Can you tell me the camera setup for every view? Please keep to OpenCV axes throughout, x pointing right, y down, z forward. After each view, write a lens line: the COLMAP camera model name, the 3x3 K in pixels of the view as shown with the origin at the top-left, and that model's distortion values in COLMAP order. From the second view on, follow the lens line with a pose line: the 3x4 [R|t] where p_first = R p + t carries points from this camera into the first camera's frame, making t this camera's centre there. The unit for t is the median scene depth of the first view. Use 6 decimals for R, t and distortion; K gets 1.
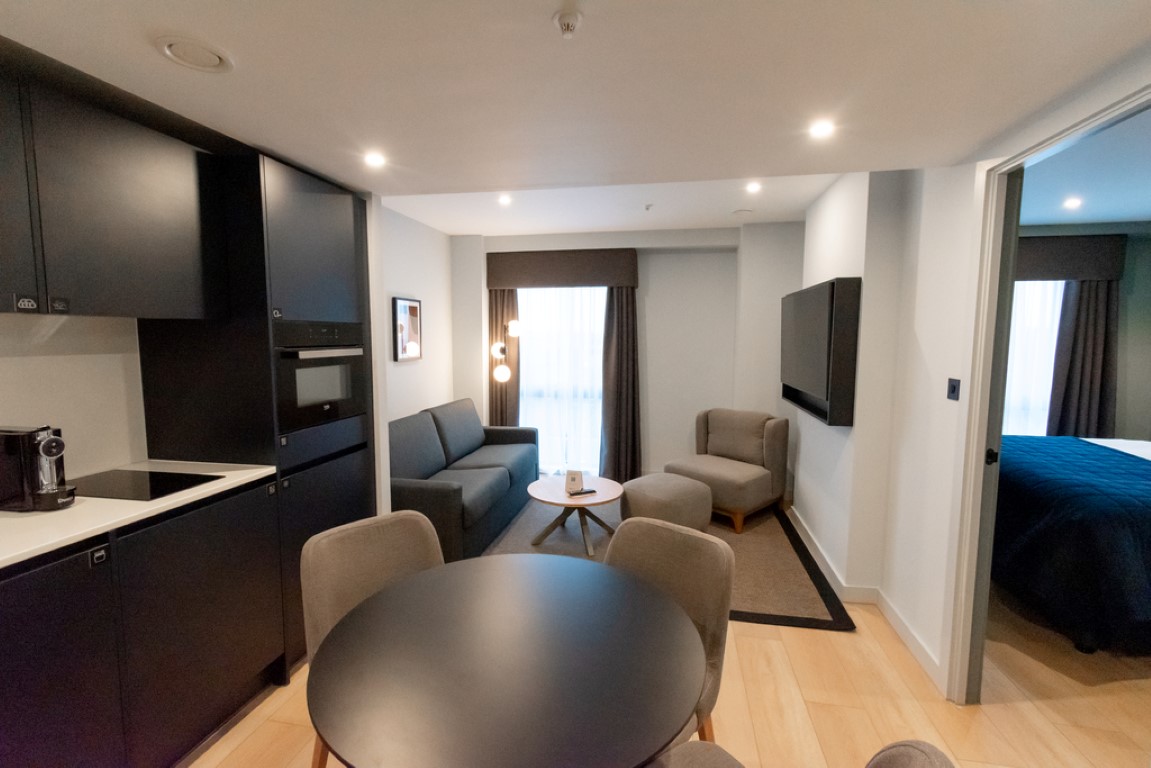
lens RADIAL K [[510.1, 0, 575.5], [0, 510.1, 384.0], [0, 0, 1]] dist [0.001716, 0.000343]
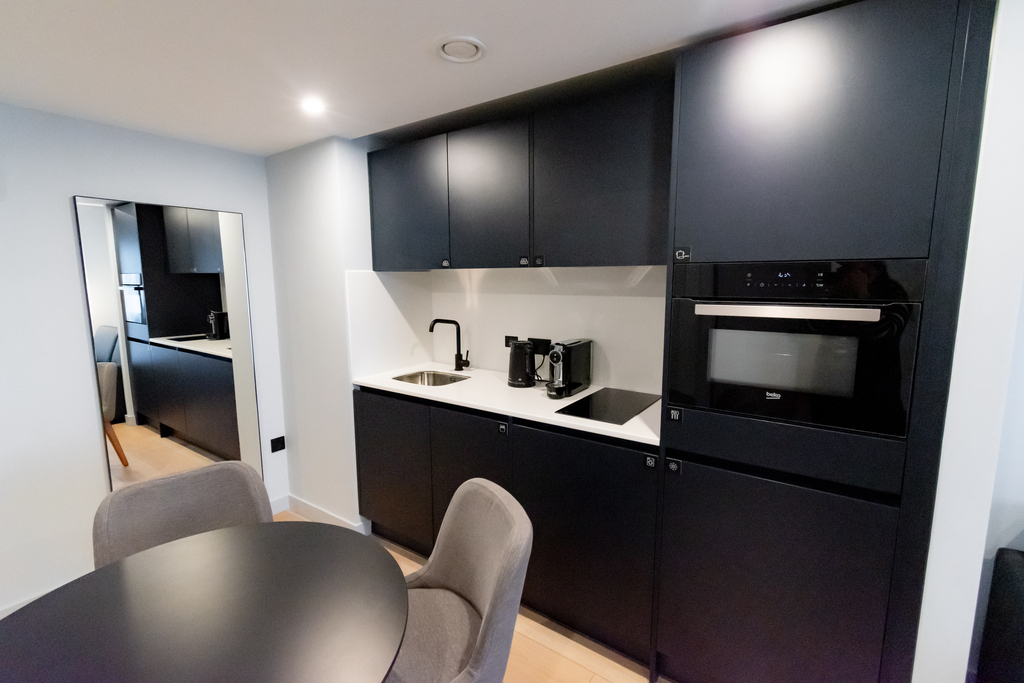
lens RADIAL K [[474.1, 0, 505.3], [0, 474.1, 342.7], [0, 0, 1]] dist [-0.000178, -0.000240]
pose [[-0.425421, 0.124052, -0.896453, 0.101045], [-0.082767, 0.981076, 0.175040, -0.054952], [0.901203, 0.148662, -0.407103, 0.536891]]
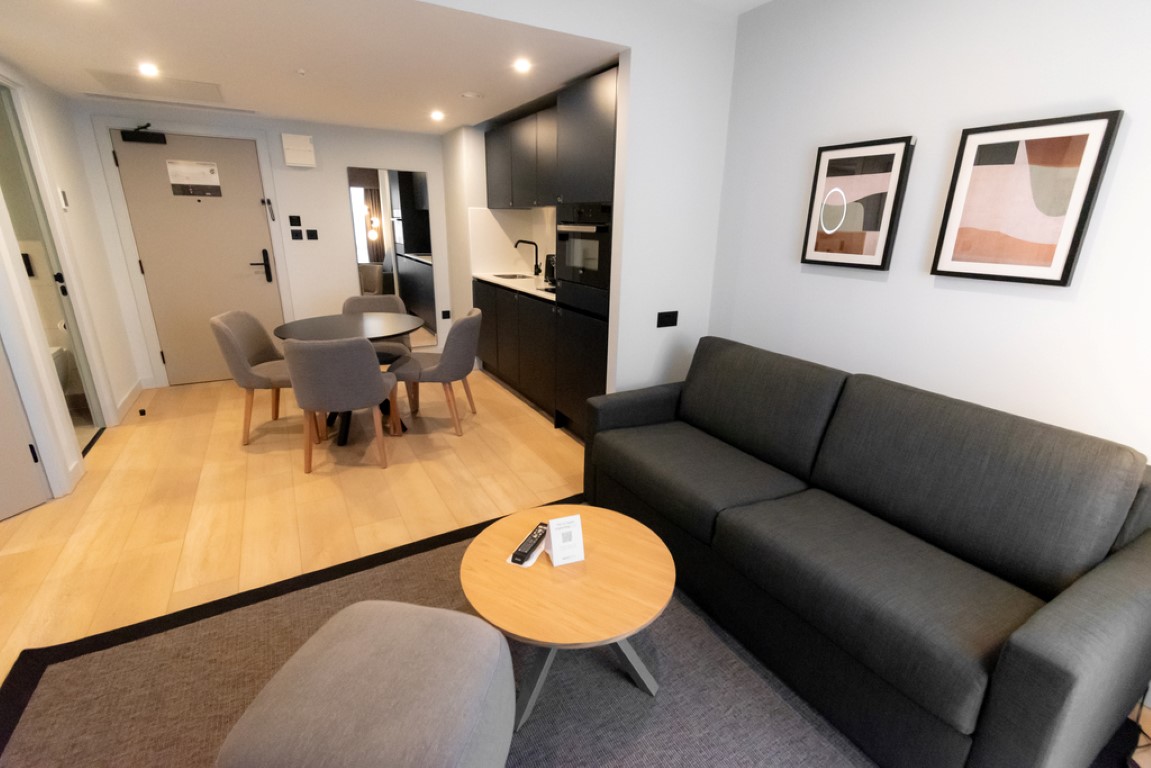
lens RADIAL K [[510.1, 0, 575.5], [0, 510.1, 384.0], [0, 0, 1]] dist [0.001716, 0.000343]
pose [[-0.758422, 0.179440, -0.626576, 0.225626], [-0.086033, 0.925380, 0.369147, -0.097745], [0.646061, 0.333875, -0.686391, 1.142347]]
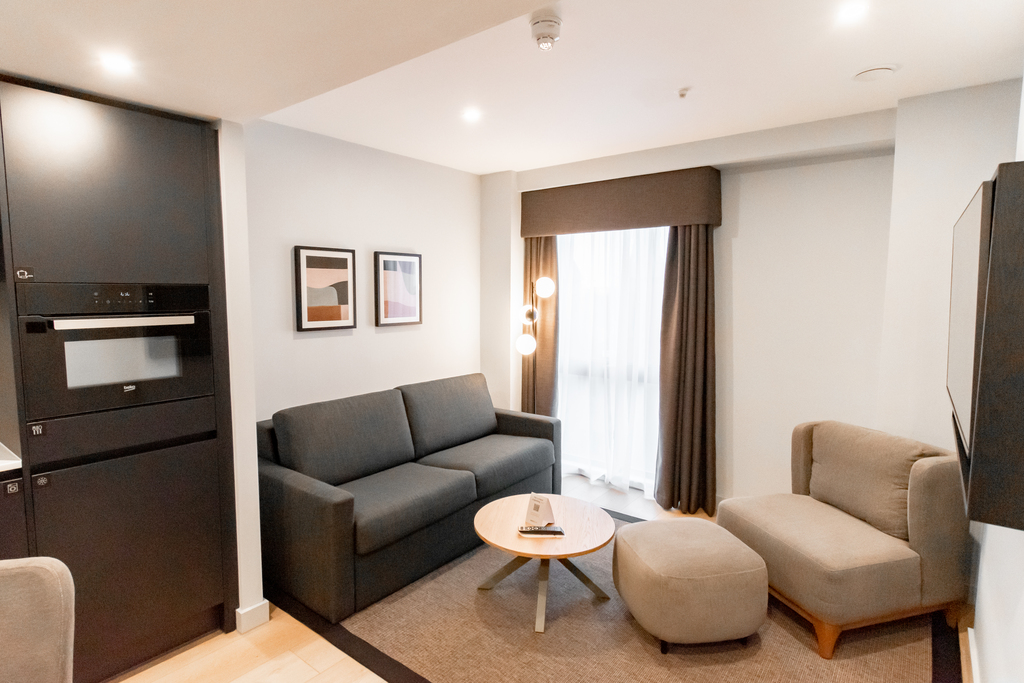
lens RADIAL K [[537.4, 0, 495.5], [0, 537.4, 342.2], [0, 0, 1]] dist [-0.000604, -0.001337]
pose [[0.883381, 0.043165, -0.466664, 0.243207], [-0.044119, 0.998987, 0.008887, -0.035126], [0.466575, 0.012738, 0.884390, 0.297277]]
